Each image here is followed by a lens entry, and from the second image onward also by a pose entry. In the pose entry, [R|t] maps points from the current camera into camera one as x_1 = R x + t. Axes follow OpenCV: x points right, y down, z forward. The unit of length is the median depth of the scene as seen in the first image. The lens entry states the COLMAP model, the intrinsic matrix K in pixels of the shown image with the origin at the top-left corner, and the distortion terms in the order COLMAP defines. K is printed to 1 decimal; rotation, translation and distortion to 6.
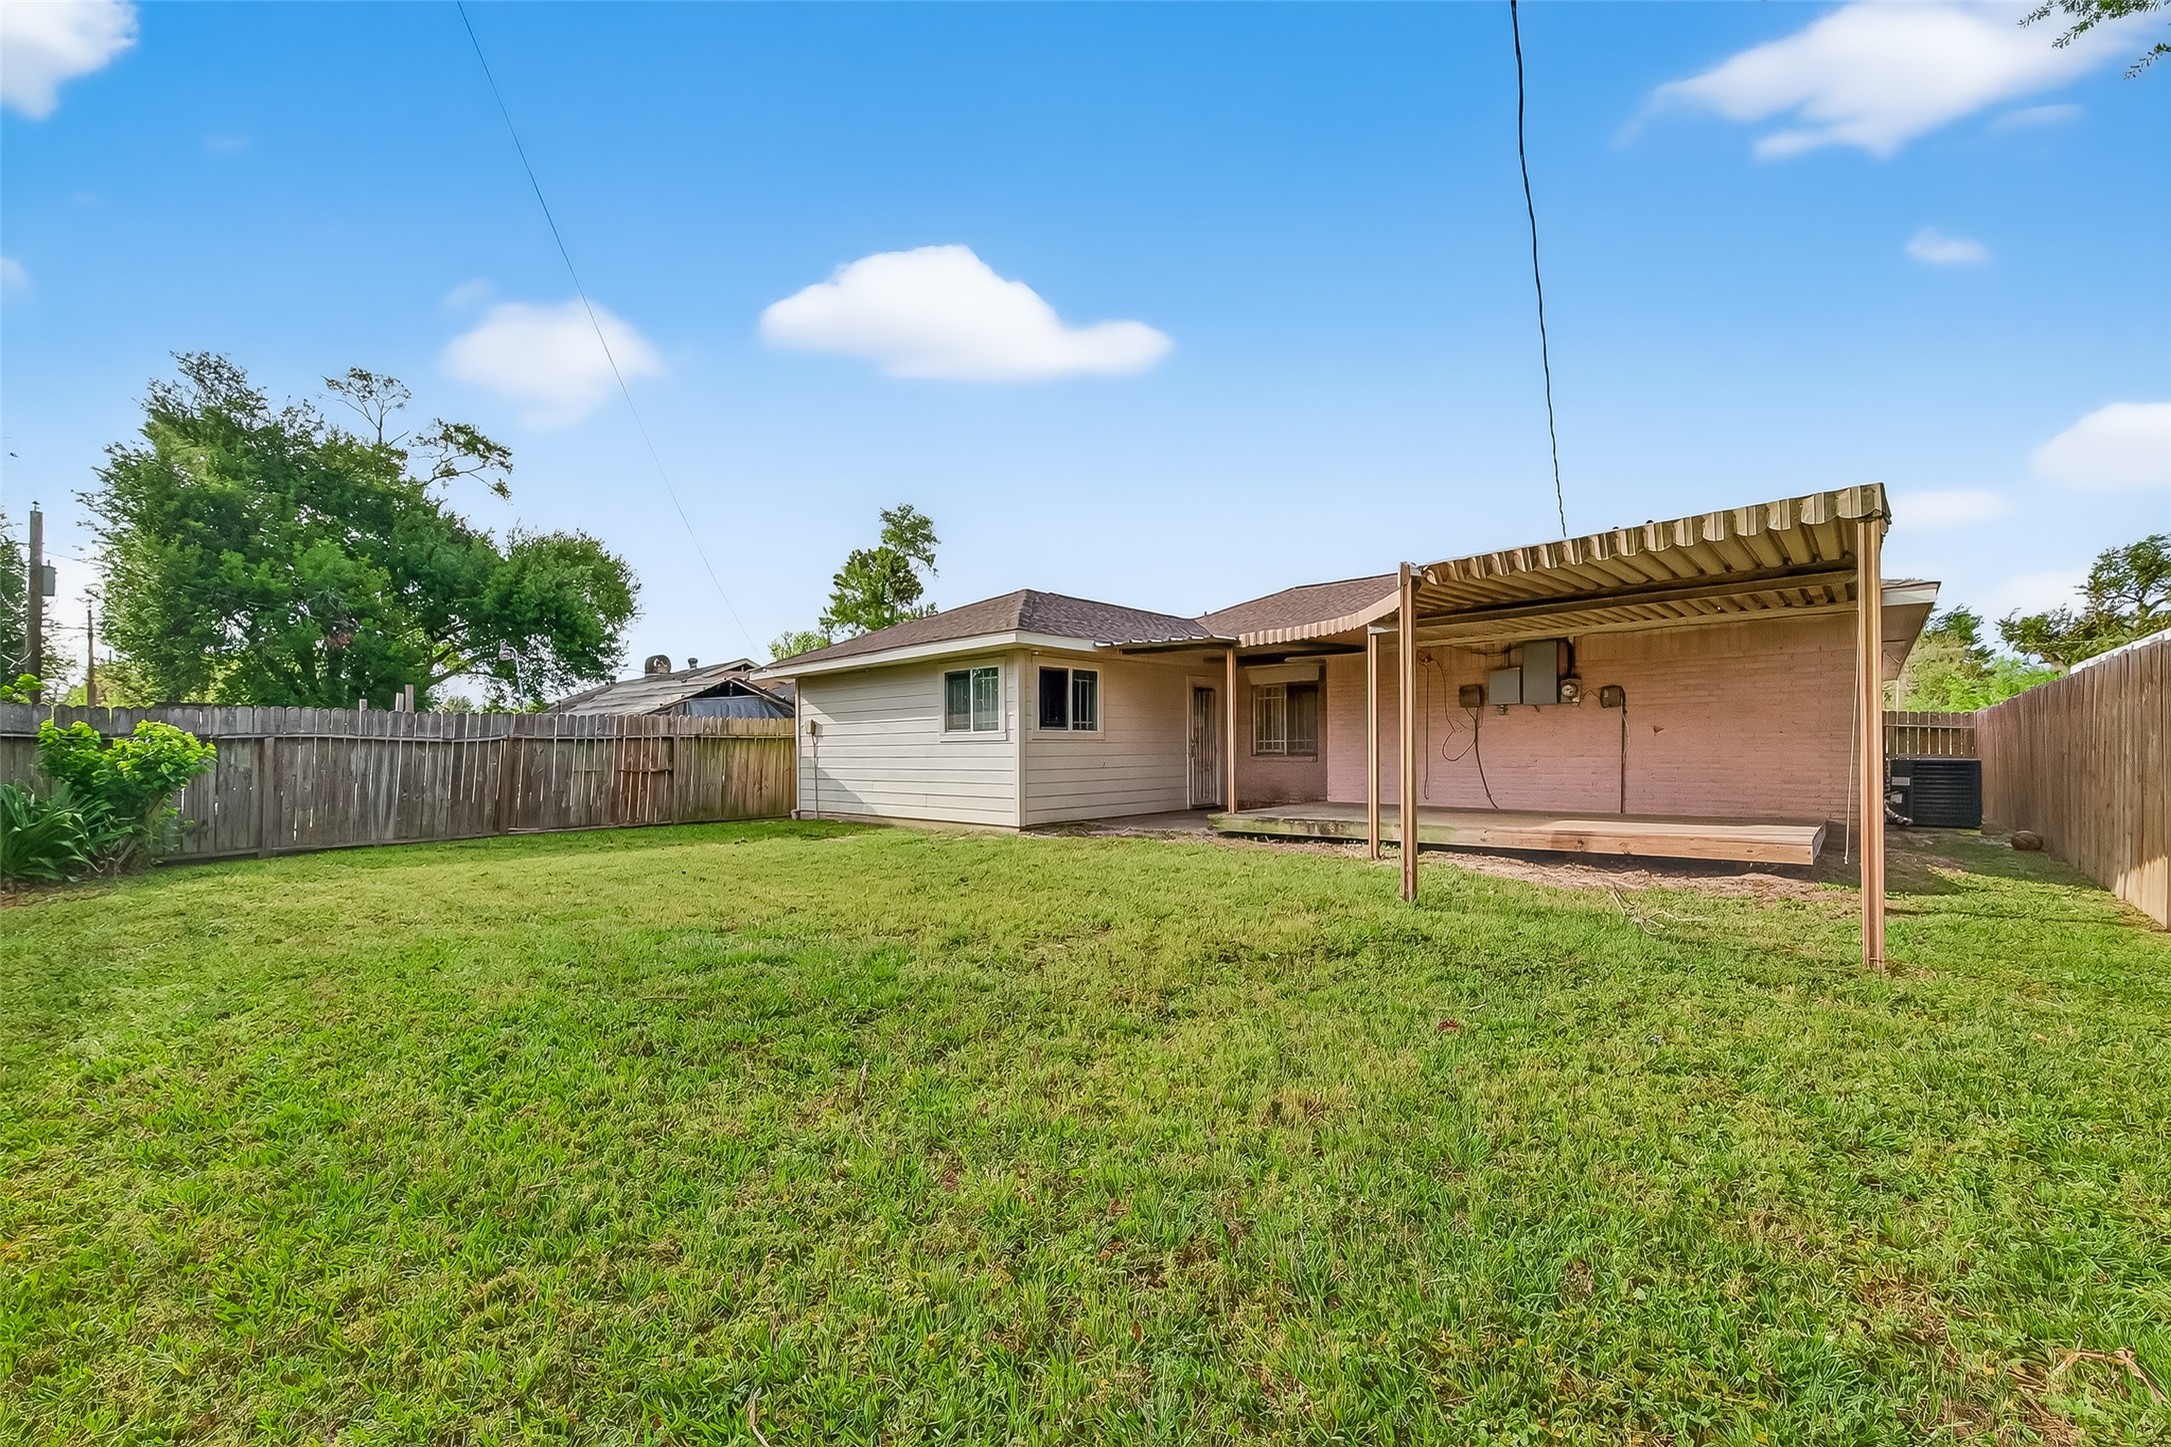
lens RADIAL K [[851.8, 0, 1087.0], [0, 851.8, 756.0], [0, 0, 1]] dist [-0.000667, -0.000025]
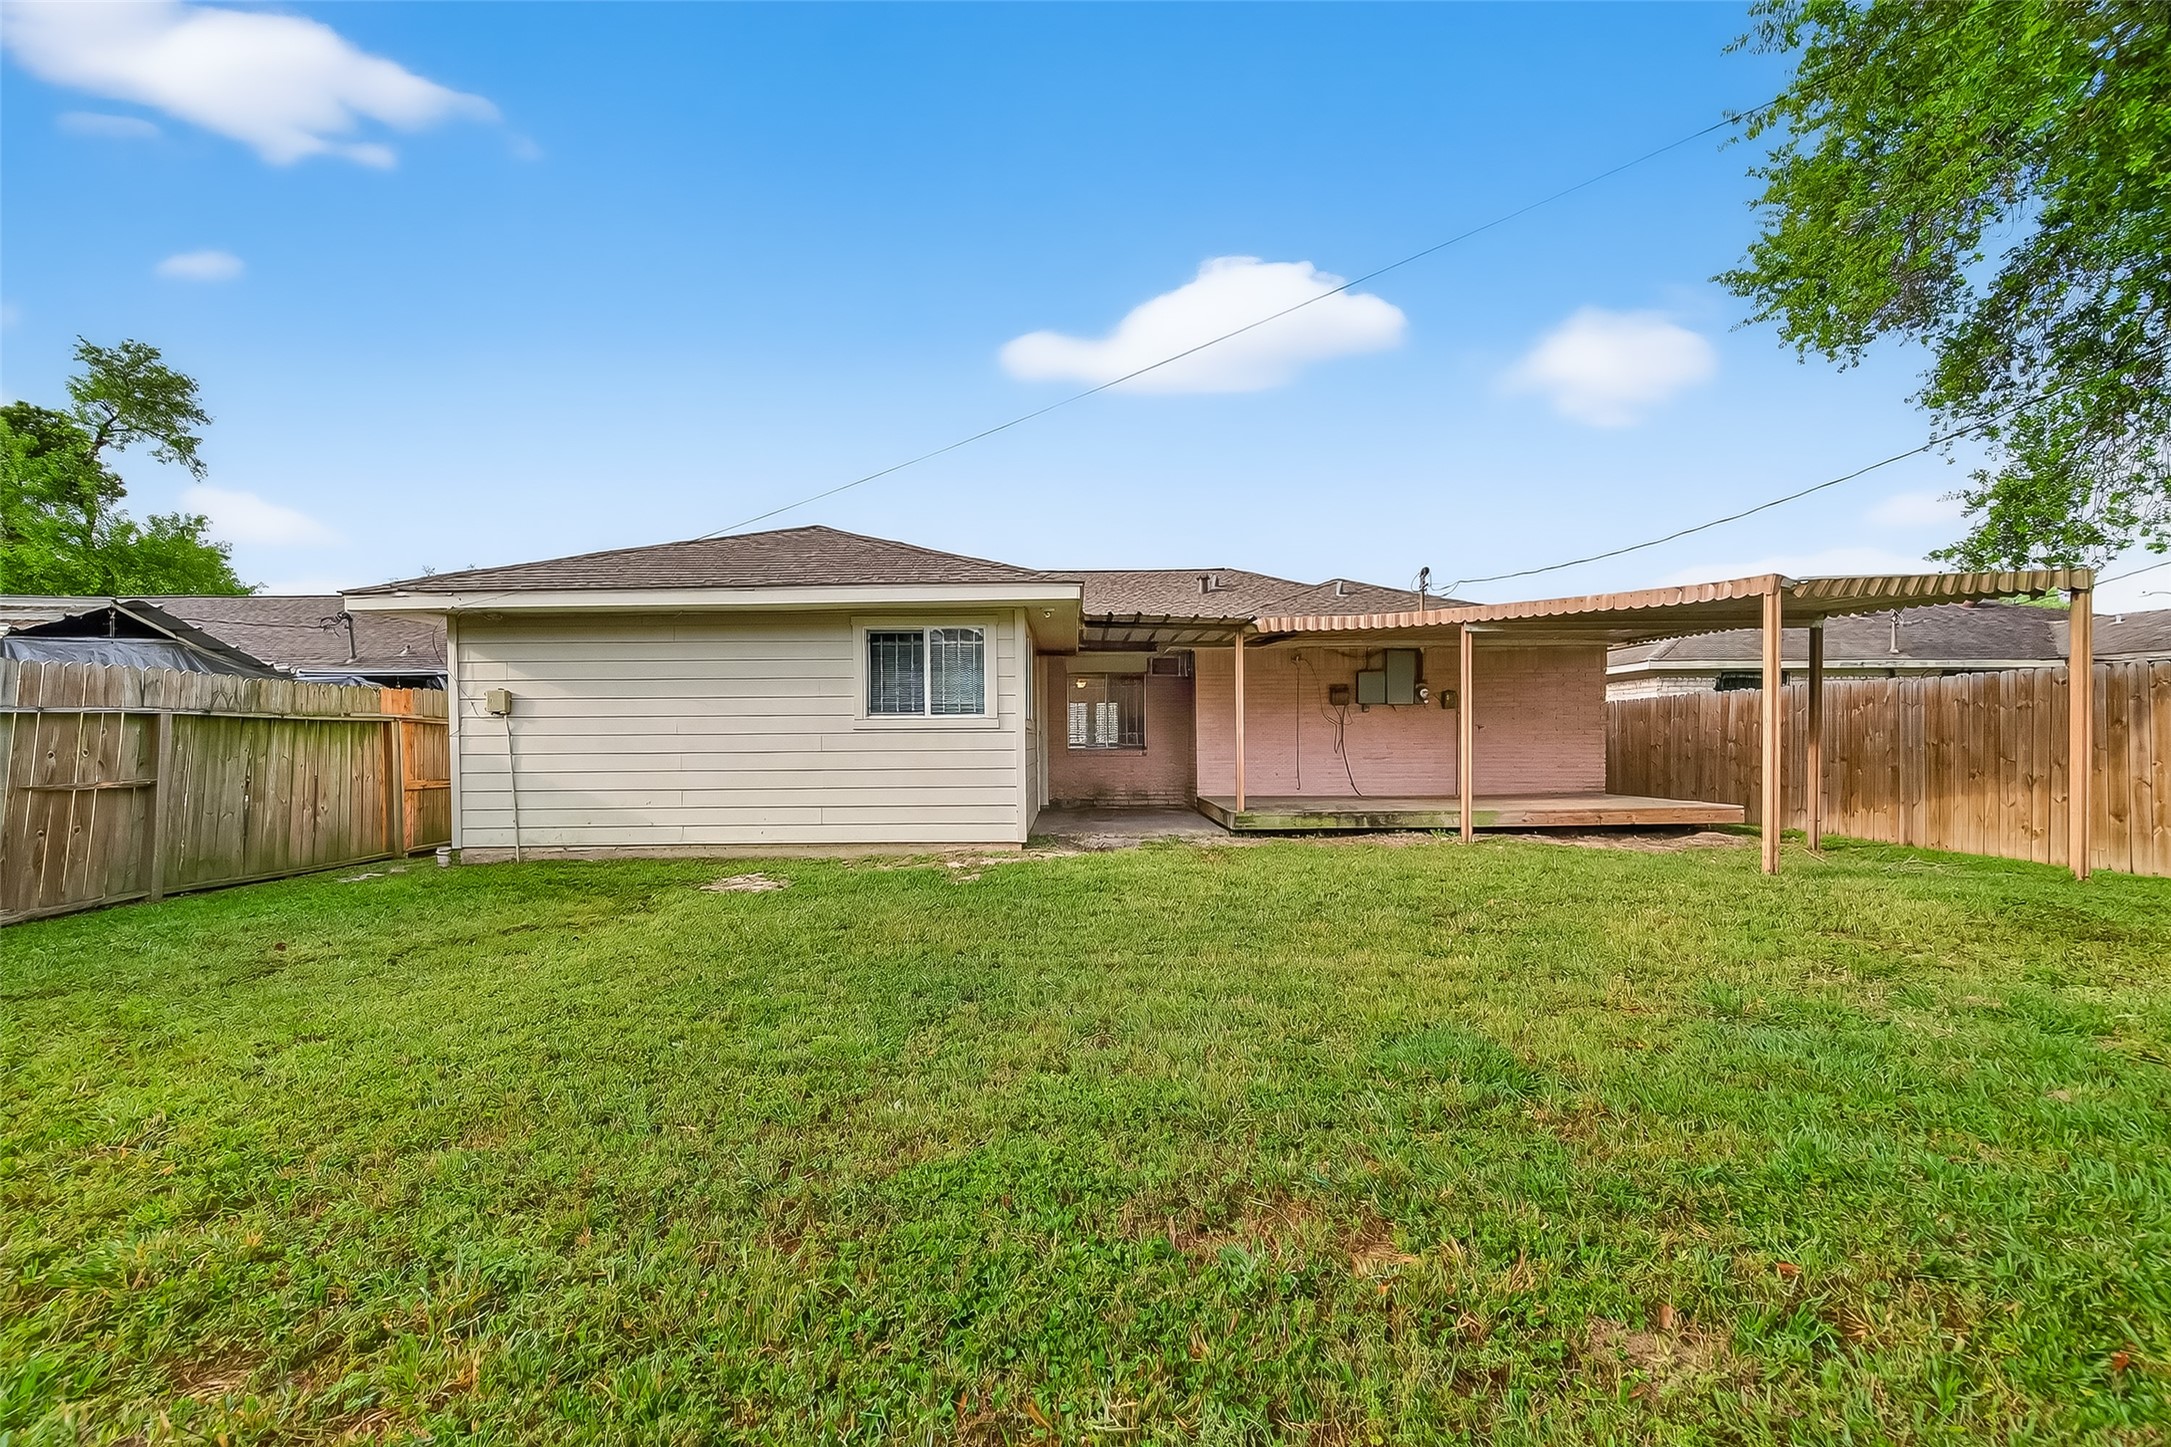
lens RADIAL K [[868.7, 0, 1079.8], [0, 868.7, 749.4], [0, 0, 1]] dist [-0.000901, -0.000091]
pose [[0.744006, -0.001630, 0.668171, -0.508894], [0.005869, 0.999974, -0.004095, 0.003028], [-0.668147, 0.006968, 0.743996, 0.359079]]
